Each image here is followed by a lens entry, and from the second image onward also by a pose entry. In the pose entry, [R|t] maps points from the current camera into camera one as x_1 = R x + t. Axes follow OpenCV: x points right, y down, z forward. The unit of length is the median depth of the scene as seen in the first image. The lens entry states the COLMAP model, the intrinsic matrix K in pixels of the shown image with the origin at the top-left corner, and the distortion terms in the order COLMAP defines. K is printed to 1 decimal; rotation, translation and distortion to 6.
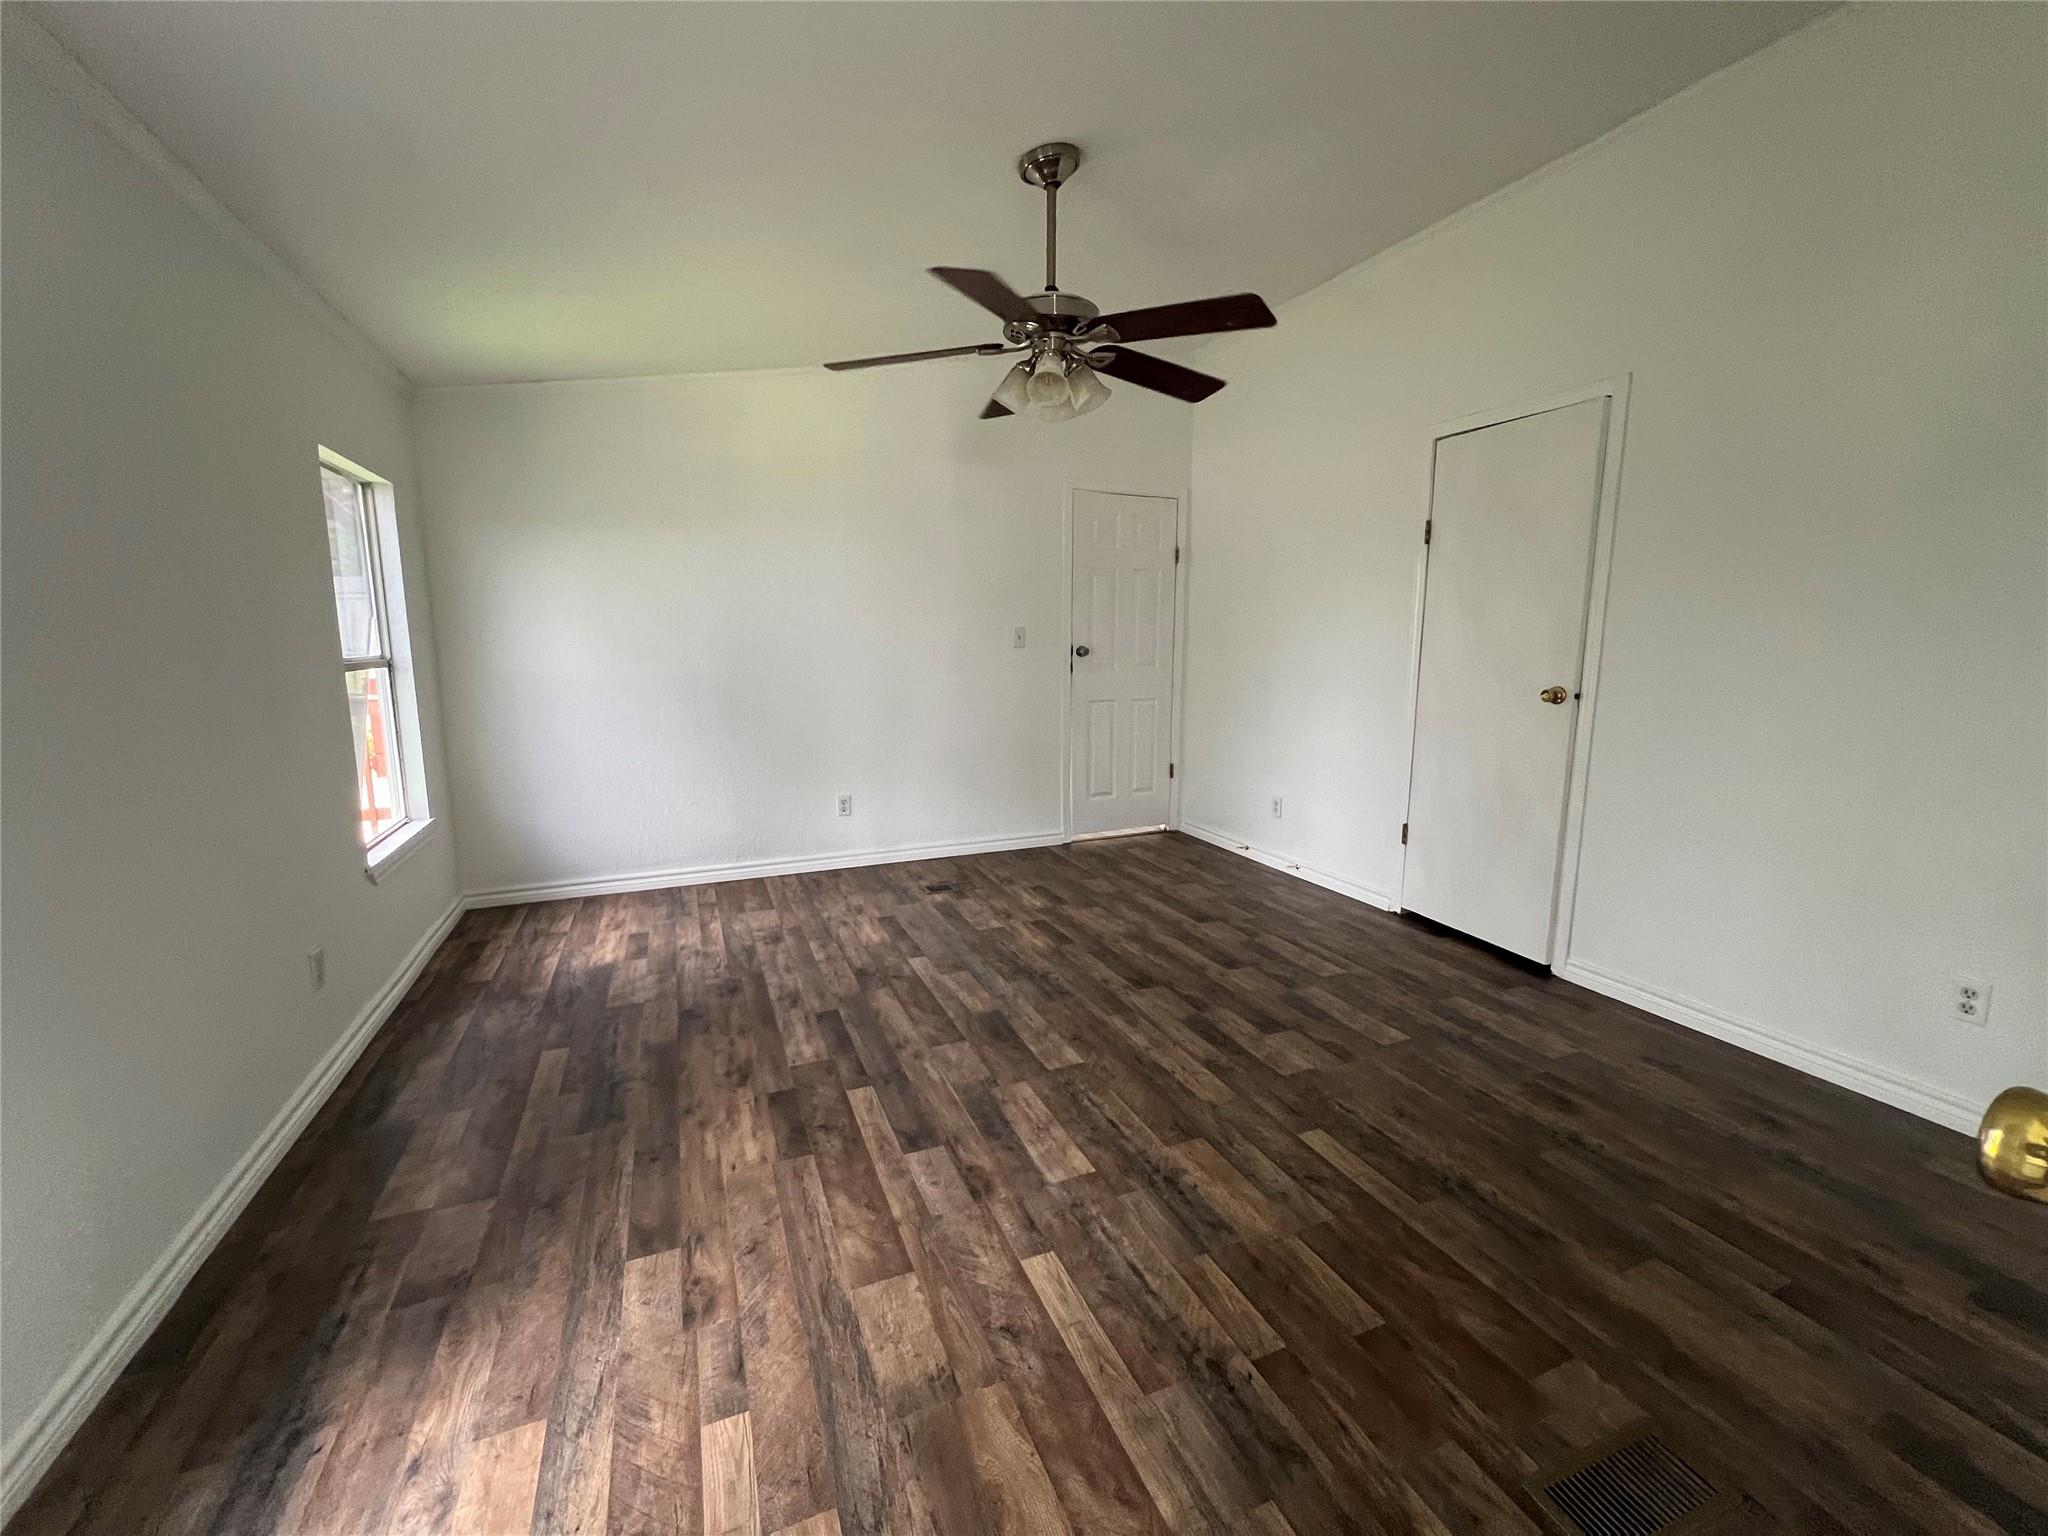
lens RADIAL K [[823.5, 0, 1024.3], [0, 823.5, 764.5], [0, 0, 1]] dist [-0.000355, -0.000082]
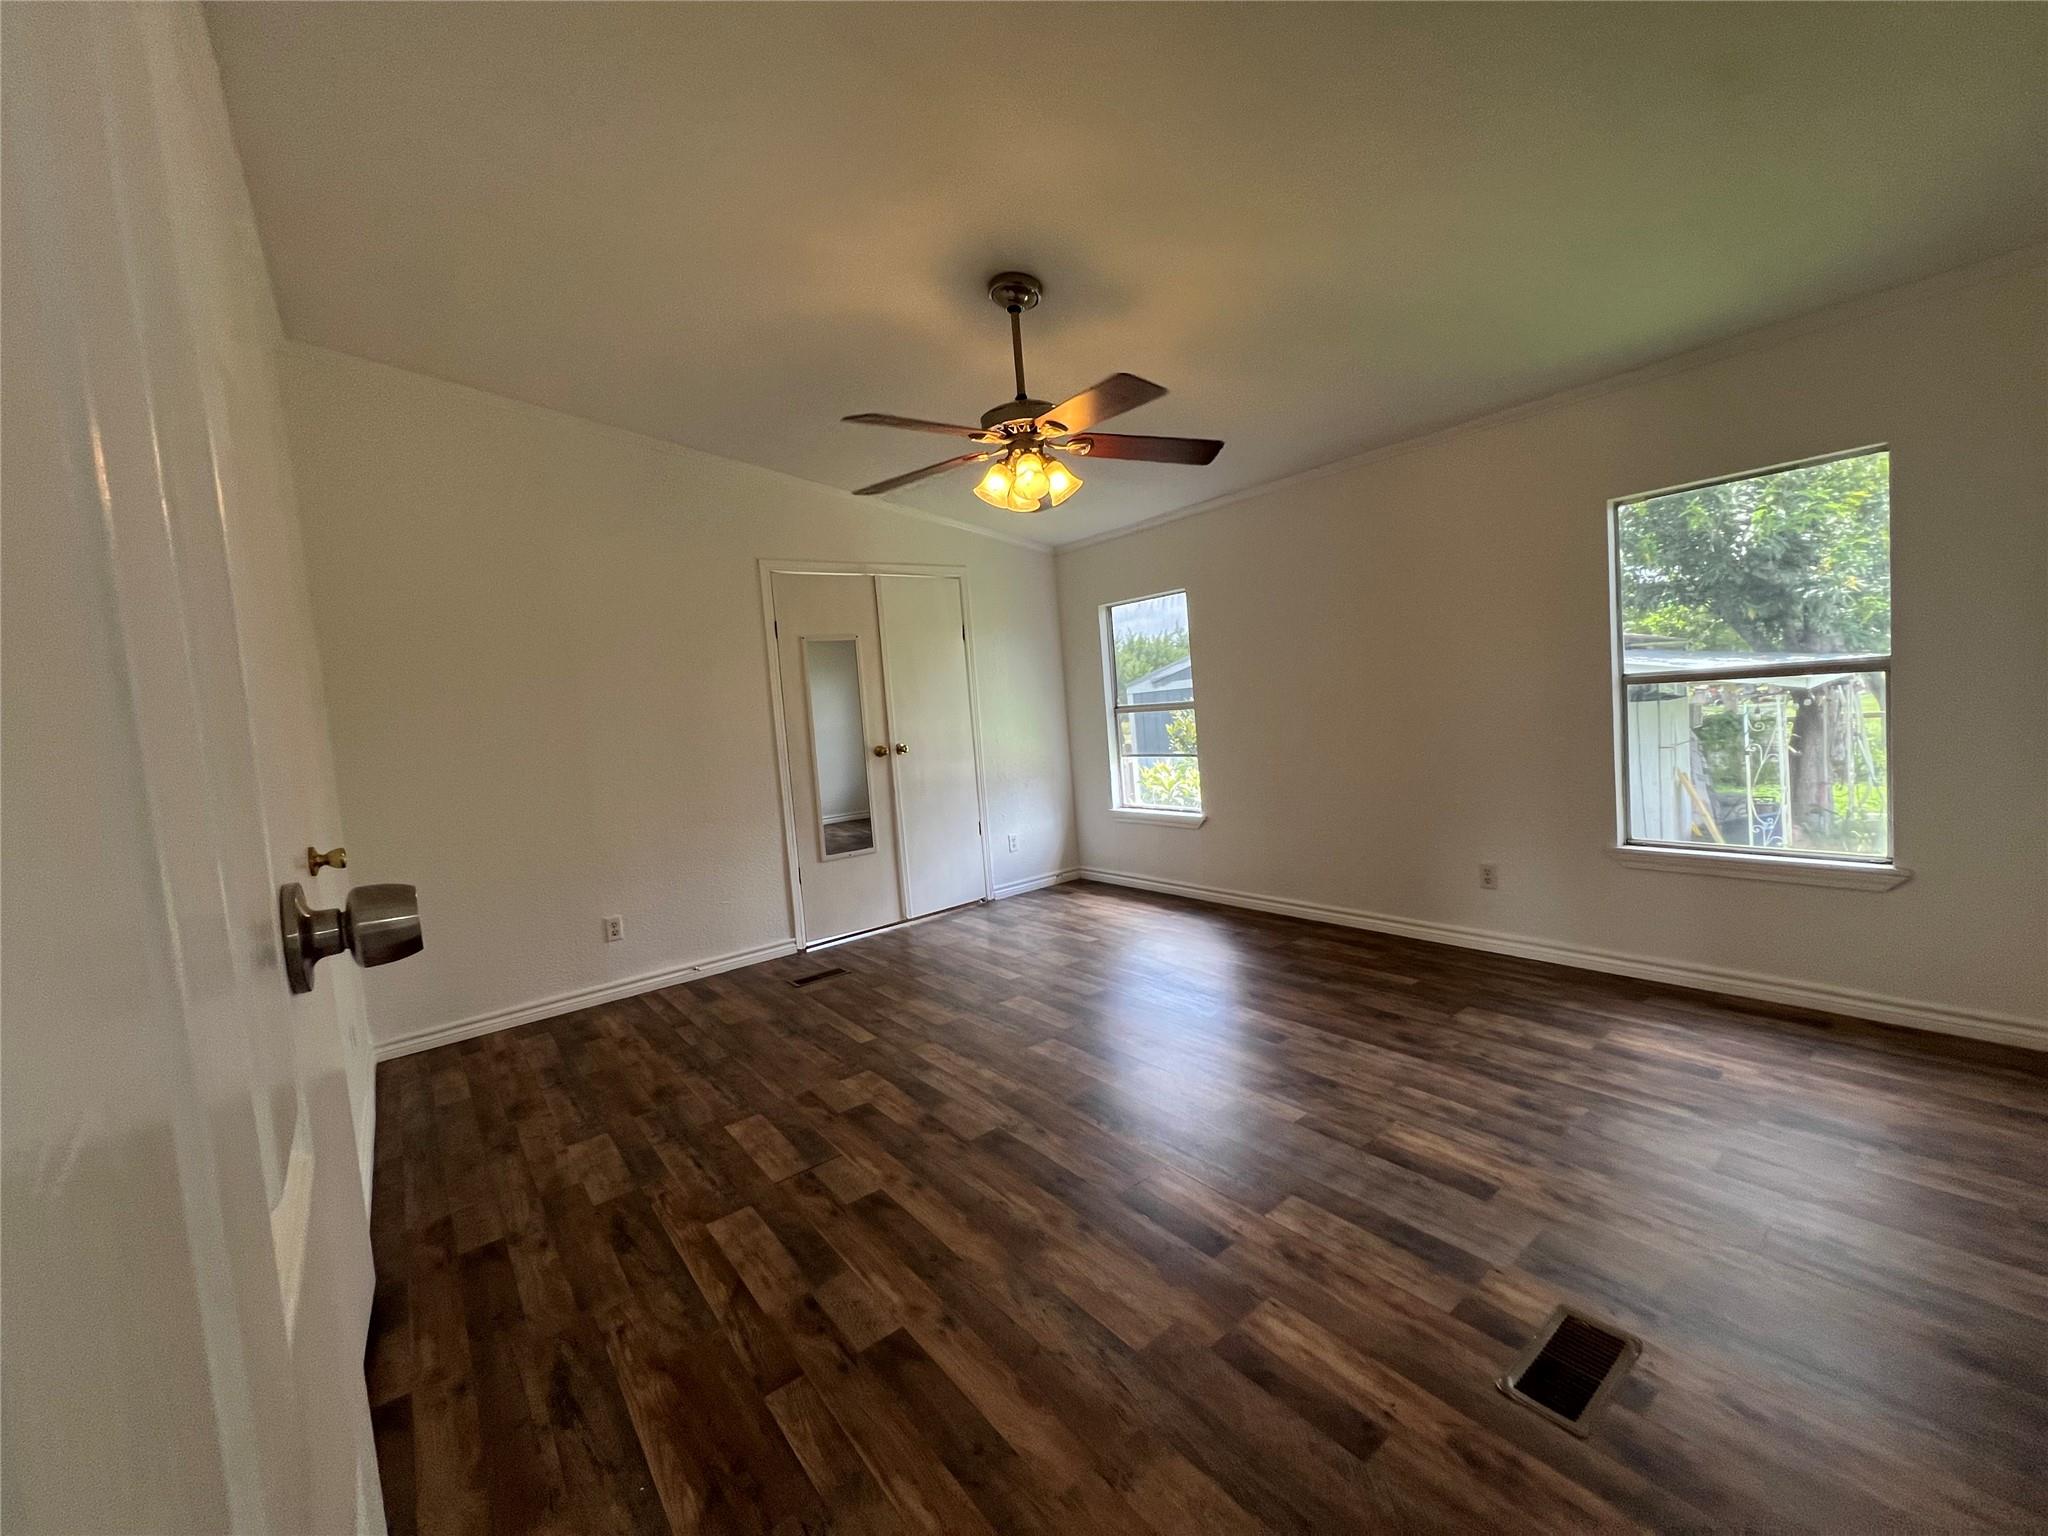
lens RADIAL K [[826.8, 0, 1021.6], [0, 826.8, 760.6], [0, 0, 1]] dist [0.000390, -0.000129]
pose [[-0.963699, 0.098071, -0.248326, 0.283765], [0.042359, 0.974475, 0.220462, -0.270942], [0.263608, 0.201940, -0.943255, 1.700970]]
